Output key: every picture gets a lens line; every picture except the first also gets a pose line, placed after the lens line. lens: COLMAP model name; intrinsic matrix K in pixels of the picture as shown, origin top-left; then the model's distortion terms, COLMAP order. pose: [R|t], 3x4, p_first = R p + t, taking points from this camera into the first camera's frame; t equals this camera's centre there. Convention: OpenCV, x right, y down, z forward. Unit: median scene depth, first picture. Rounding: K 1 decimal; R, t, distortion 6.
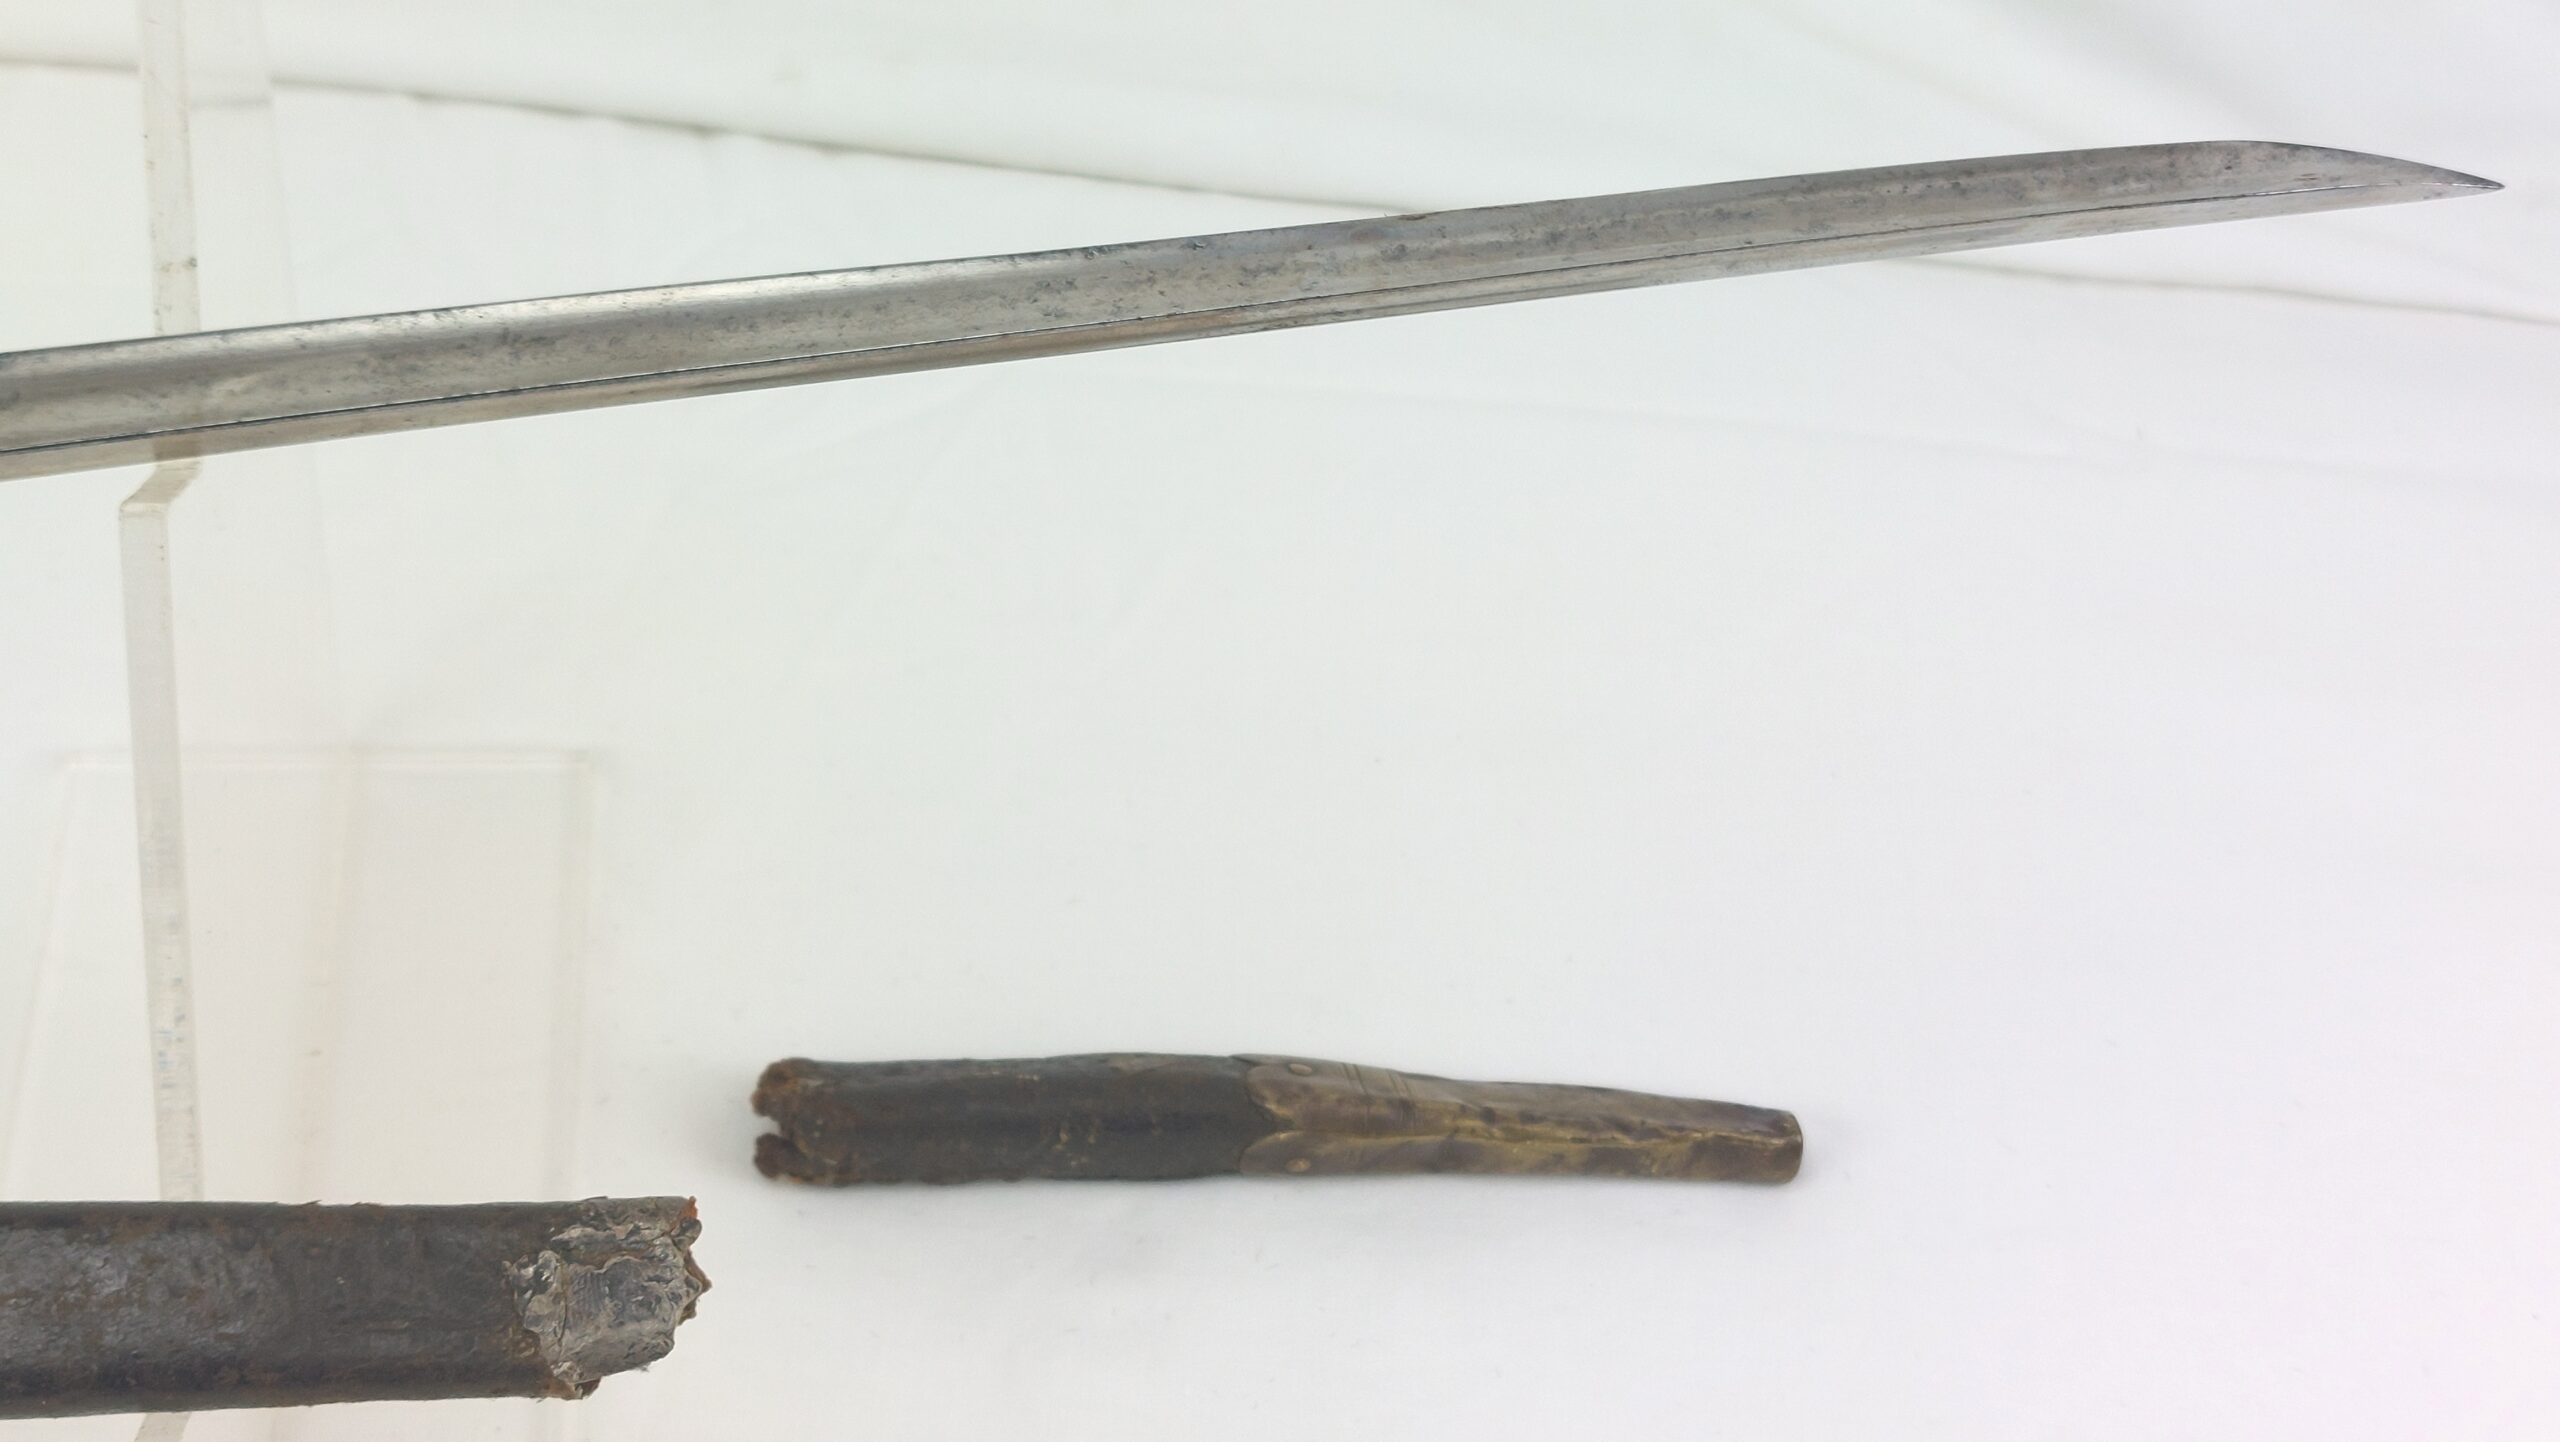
lens RADIAL K [[3648.8, 0, 1280.0], [0, 3648.8, 721.0], [0, 0, 1]] dist [0.254473, -1.054159]
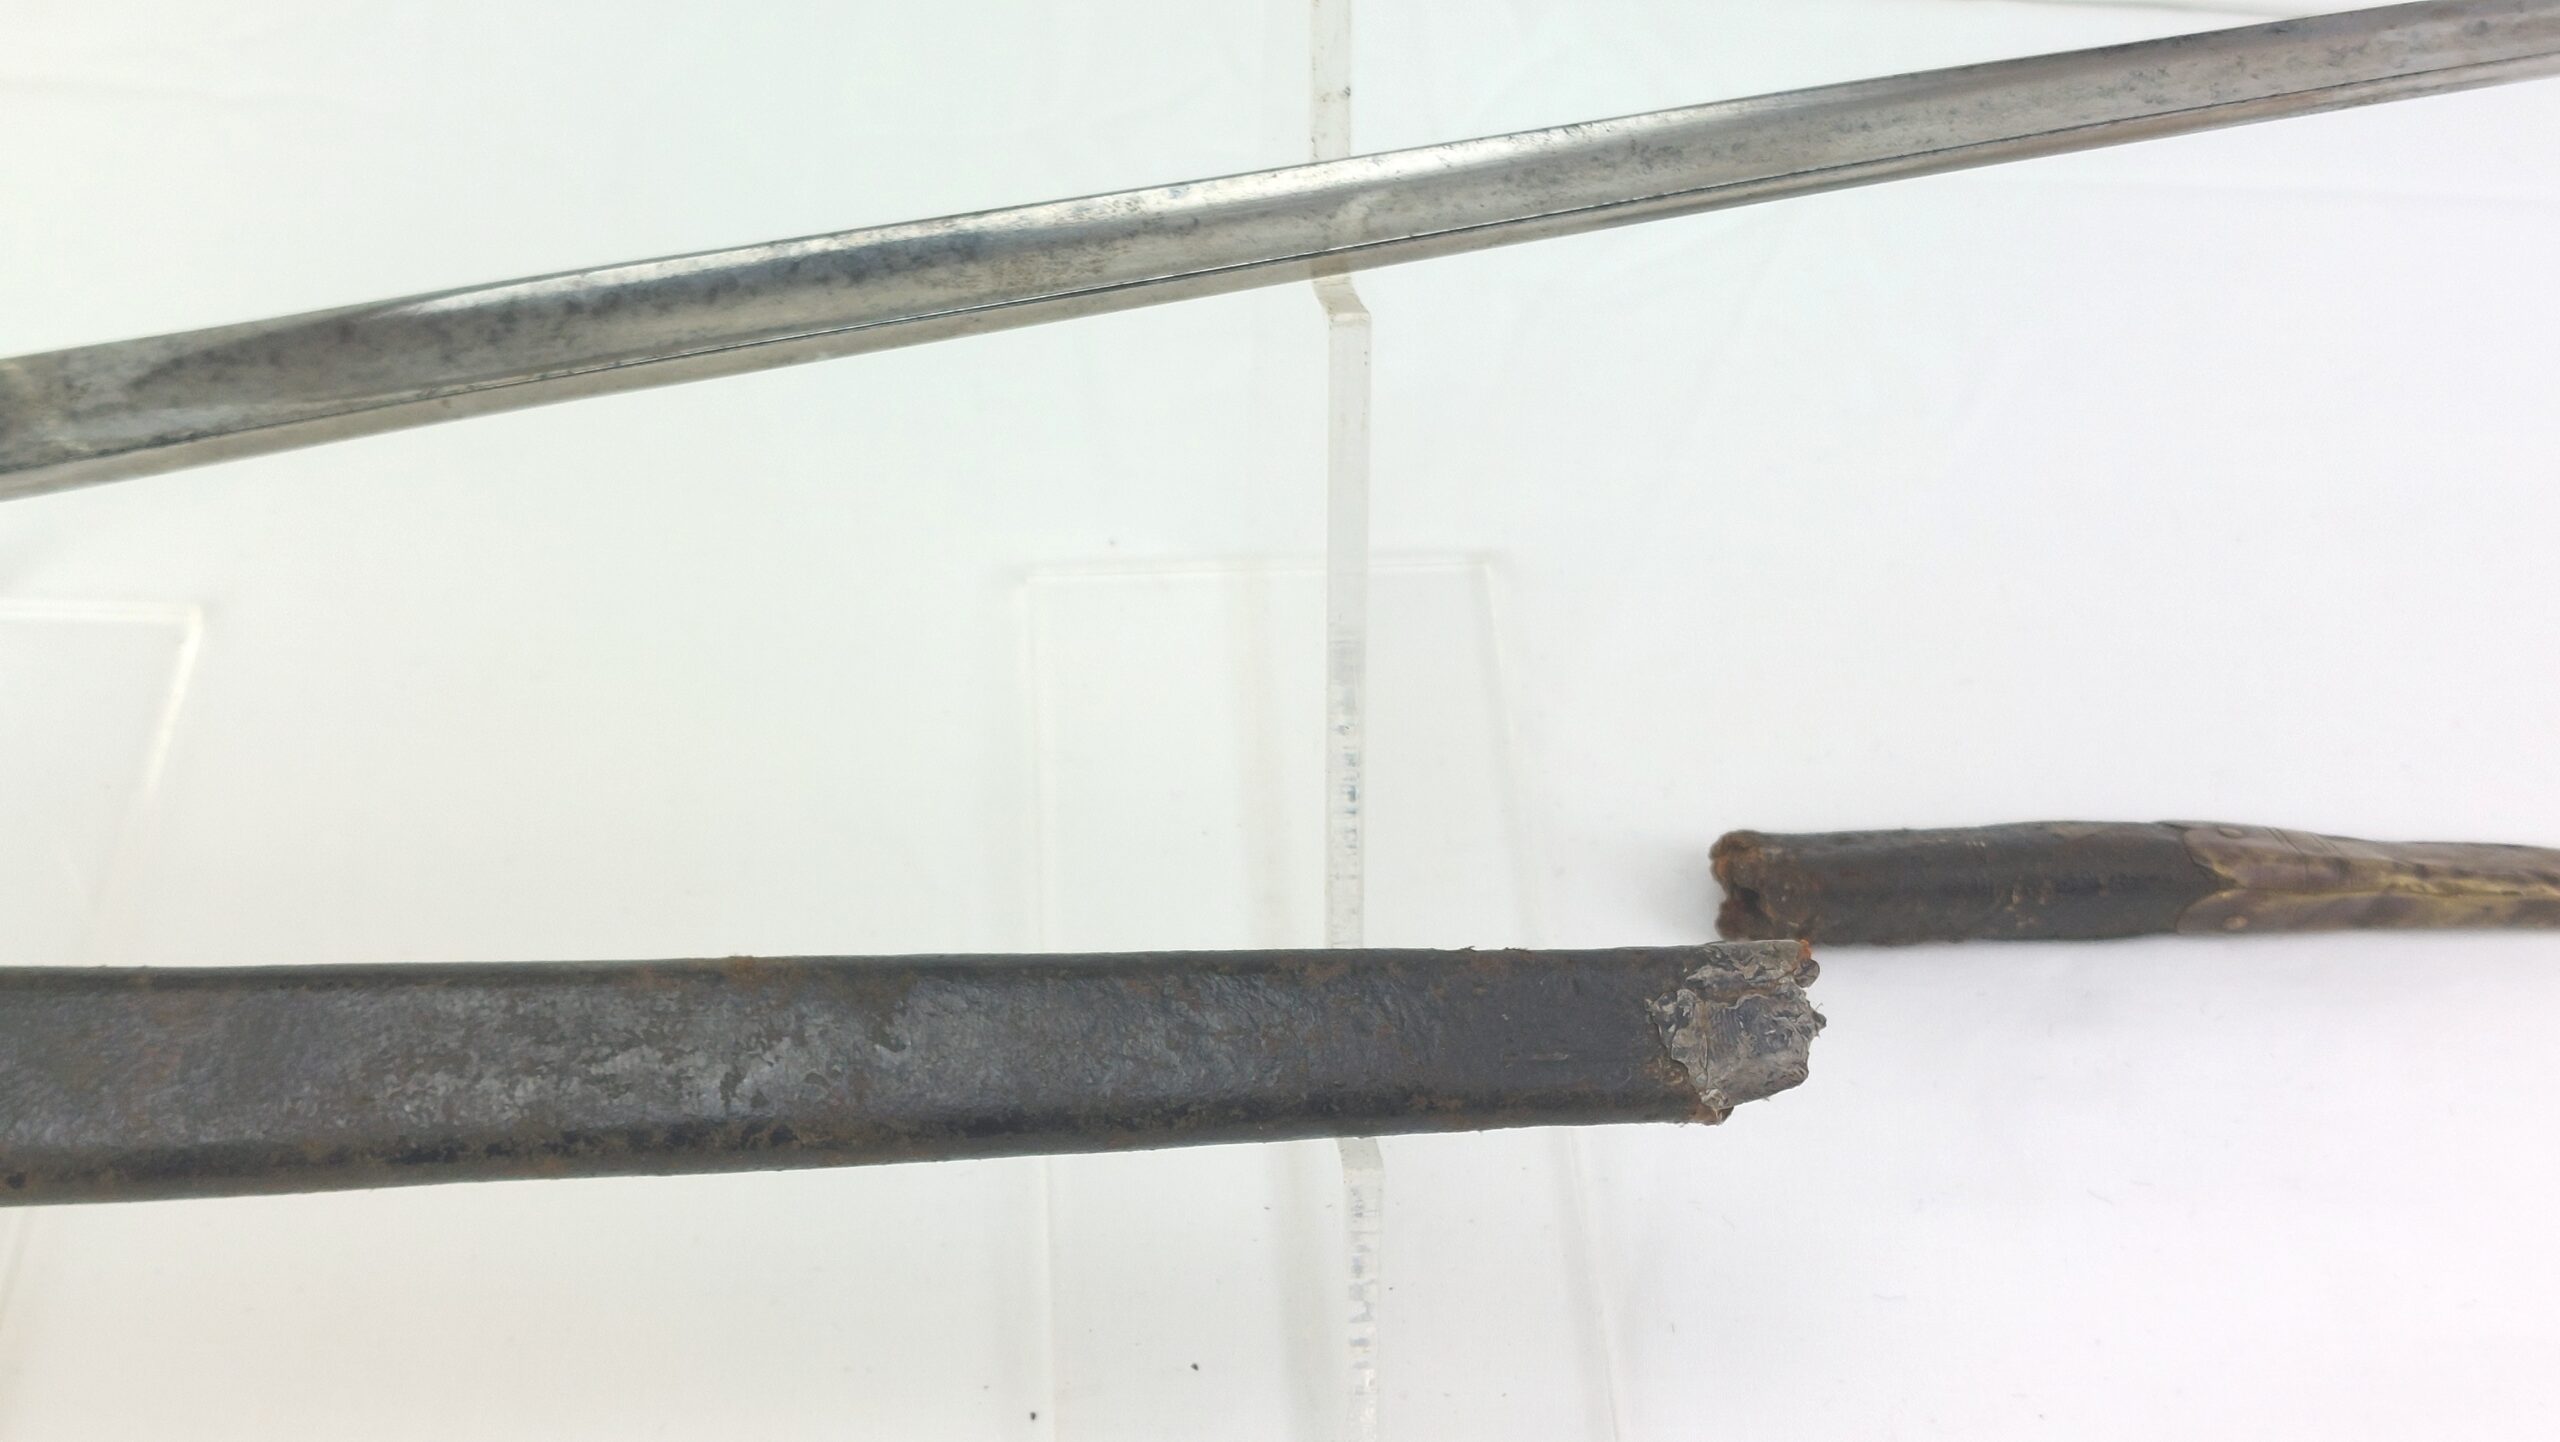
lens RADIAL K [[3648.8, 0, 1280.0], [0, 3648.8, 721.0], [0, 0, 1]] dist [0.254473, -1.054159]
pose [[0.996464, -0.025210, -0.080147, -0.228197], [0.028549, 0.998760, 0.040791, 0.016413], [0.079019, -0.042935, 0.995948, -0.086725]]
